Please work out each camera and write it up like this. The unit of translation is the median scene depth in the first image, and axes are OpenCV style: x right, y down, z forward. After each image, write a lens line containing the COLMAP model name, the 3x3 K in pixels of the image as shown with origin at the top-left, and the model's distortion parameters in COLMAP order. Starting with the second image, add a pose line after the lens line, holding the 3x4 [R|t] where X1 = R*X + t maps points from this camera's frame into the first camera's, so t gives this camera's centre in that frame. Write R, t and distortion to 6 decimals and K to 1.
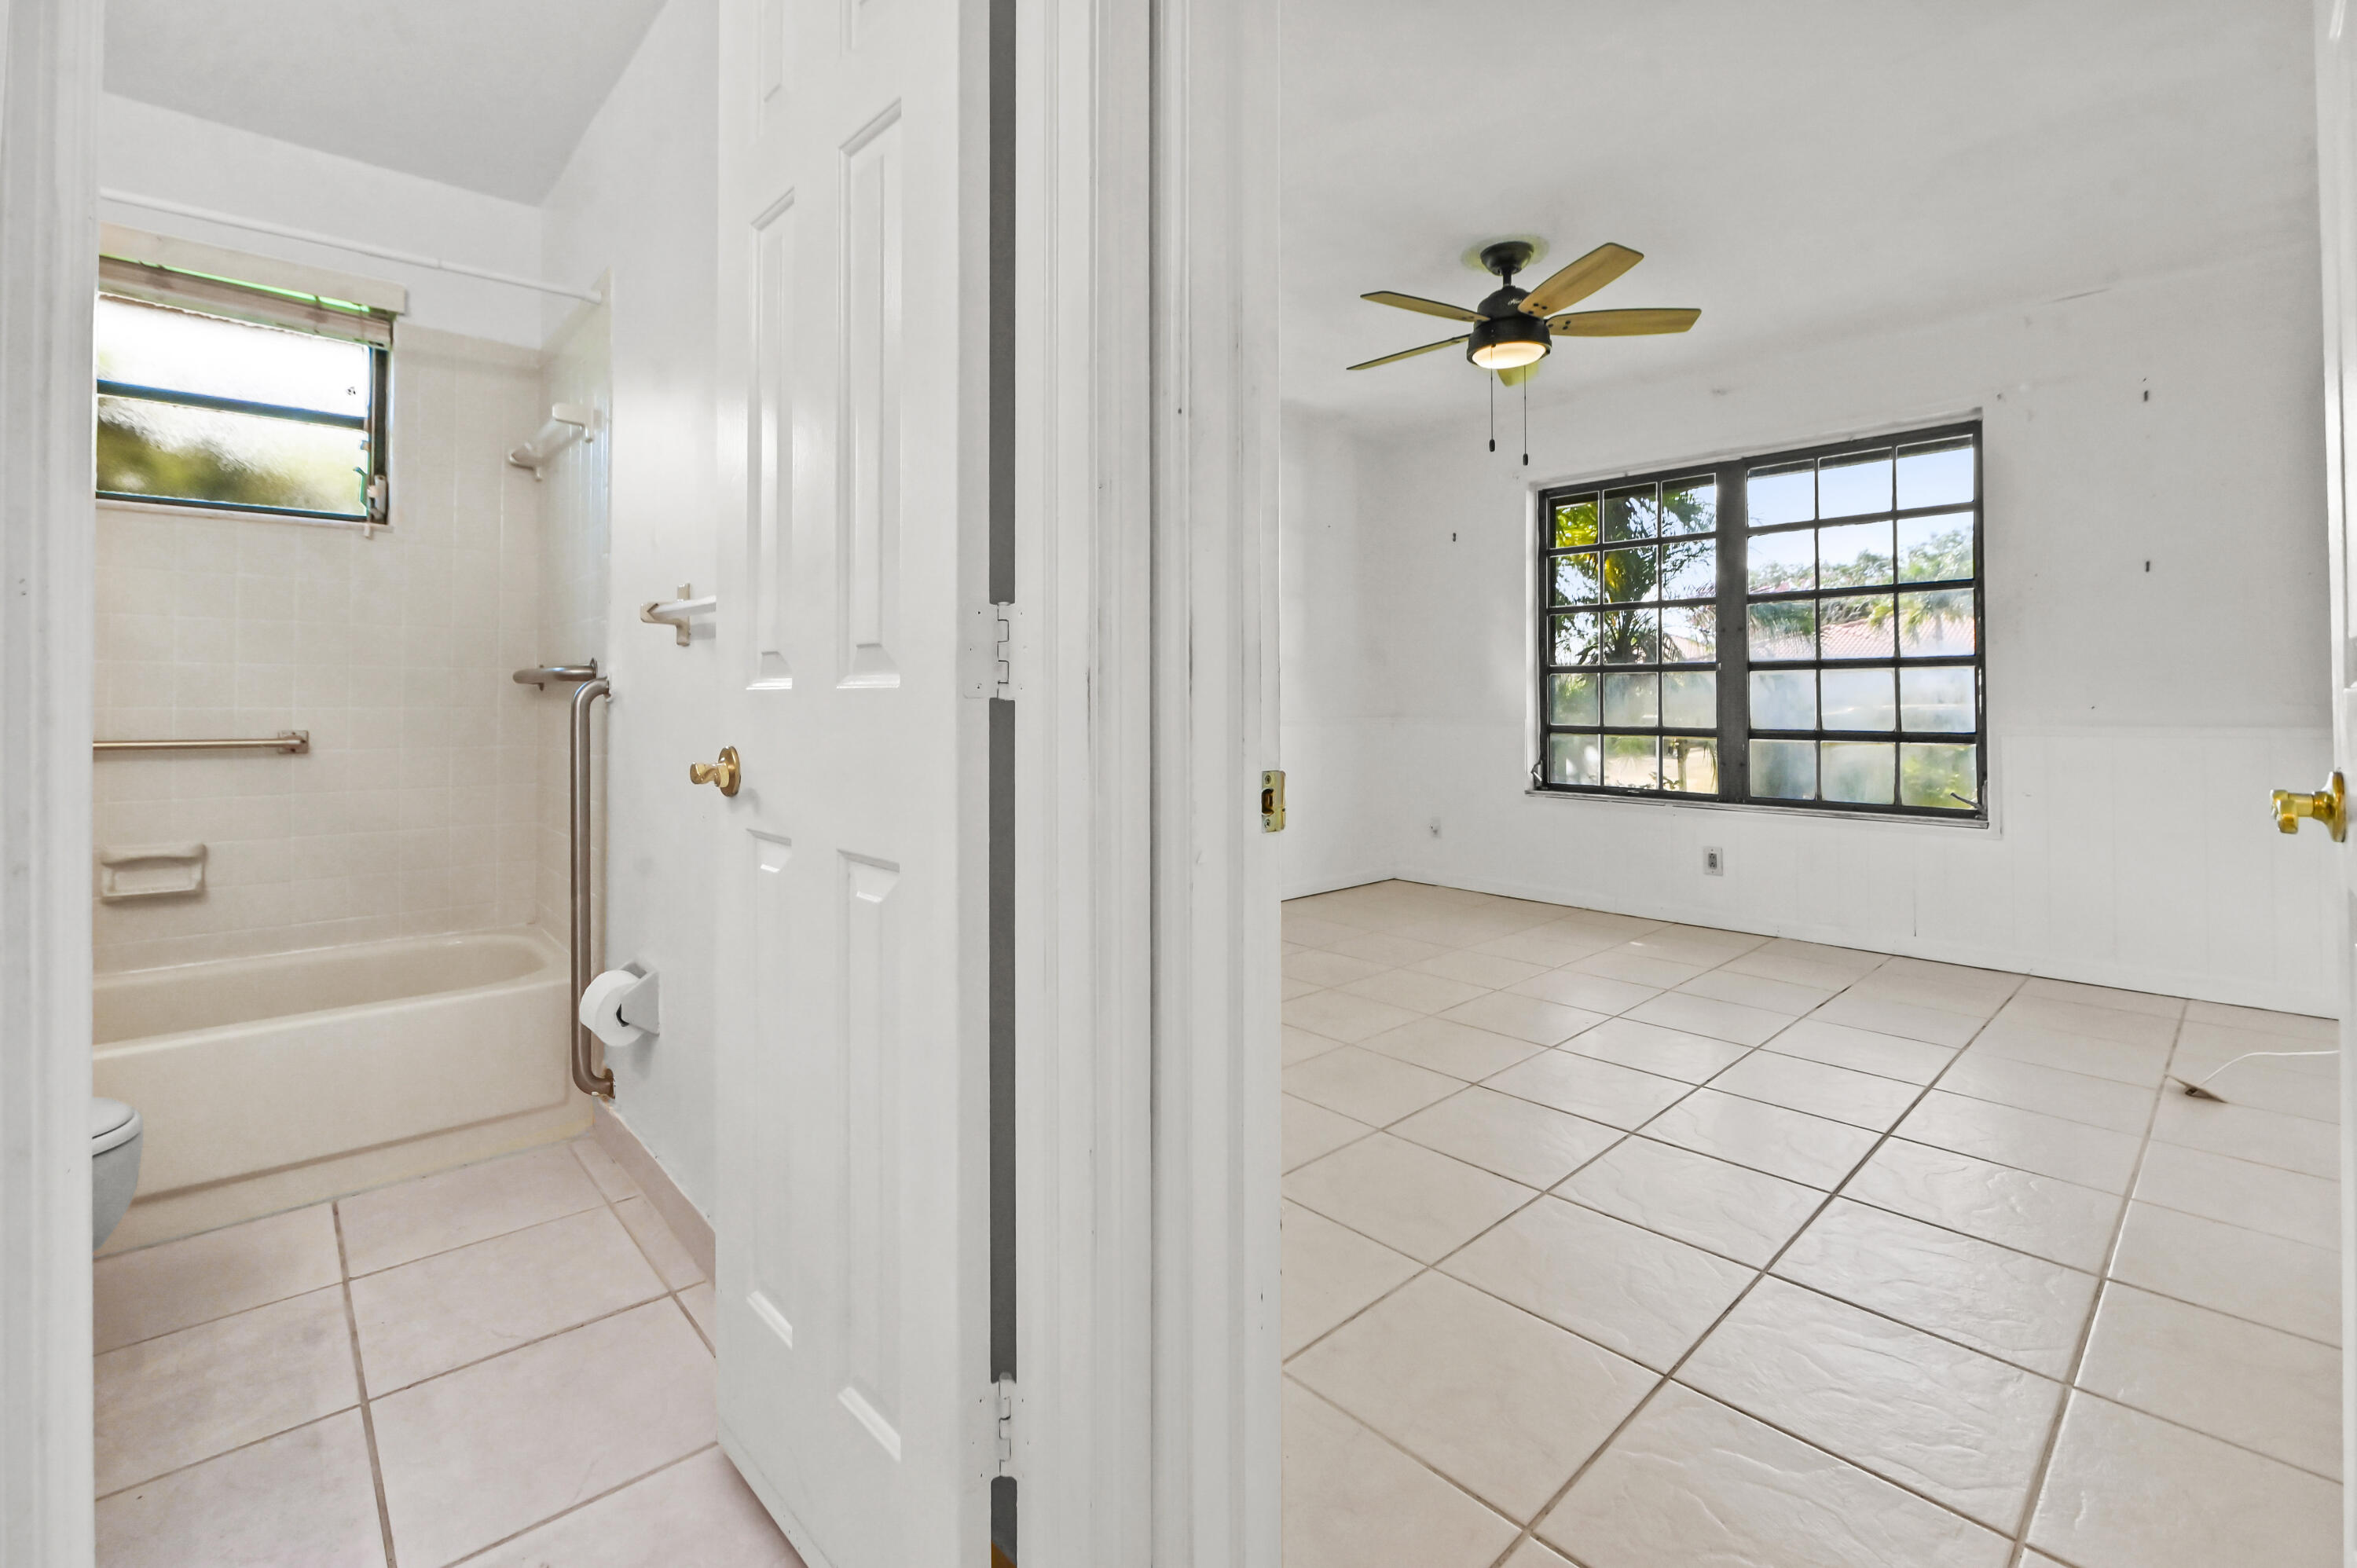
lens RADIAL K [[996.6, 0, 1175.5], [0, 996.6, 682.2], [0, 0, 1]] dist [-0.004504, -0.000613]
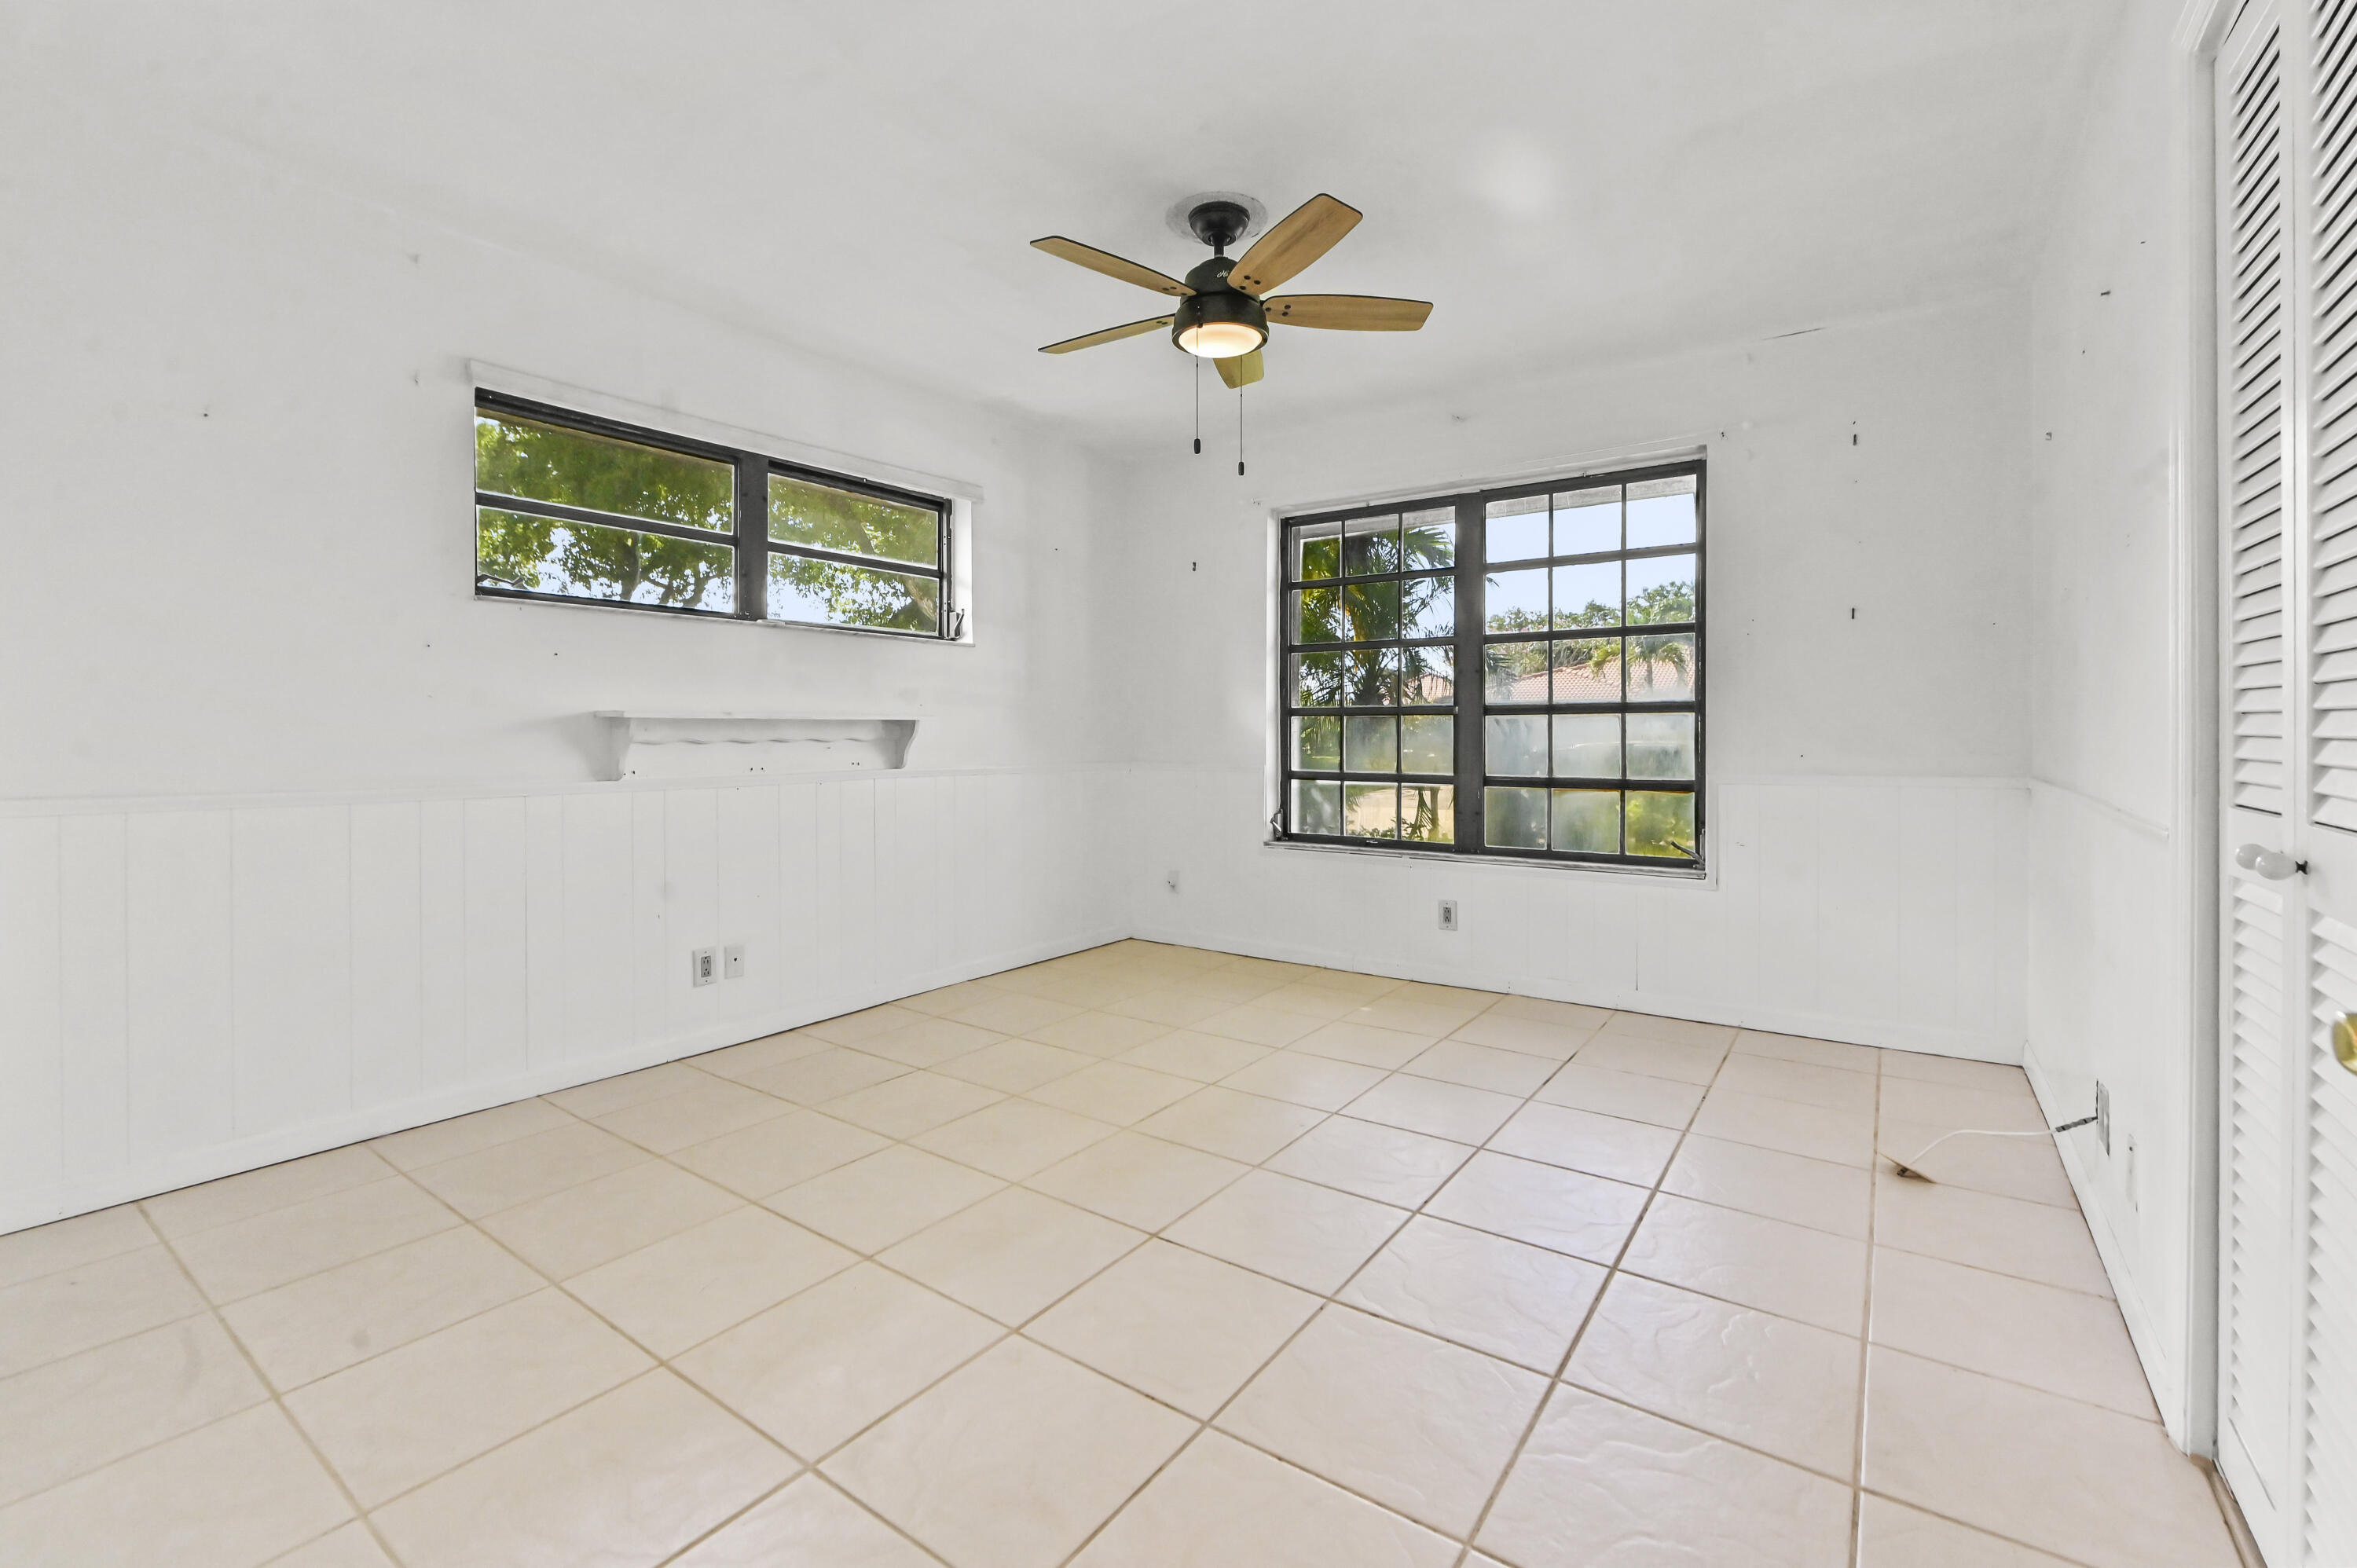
lens RADIAL K [[967.9, 0, 1179.1], [0, 967.9, 734.4], [0, 0, 1]] dist [-0.002839, -0.000297]
pose [[0.978955, 0.000338, 0.204076, 0.106978], [-0.004580, 0.999783, 0.020315, -0.011136], [-0.204025, -0.020822, 0.978744, 0.161609]]
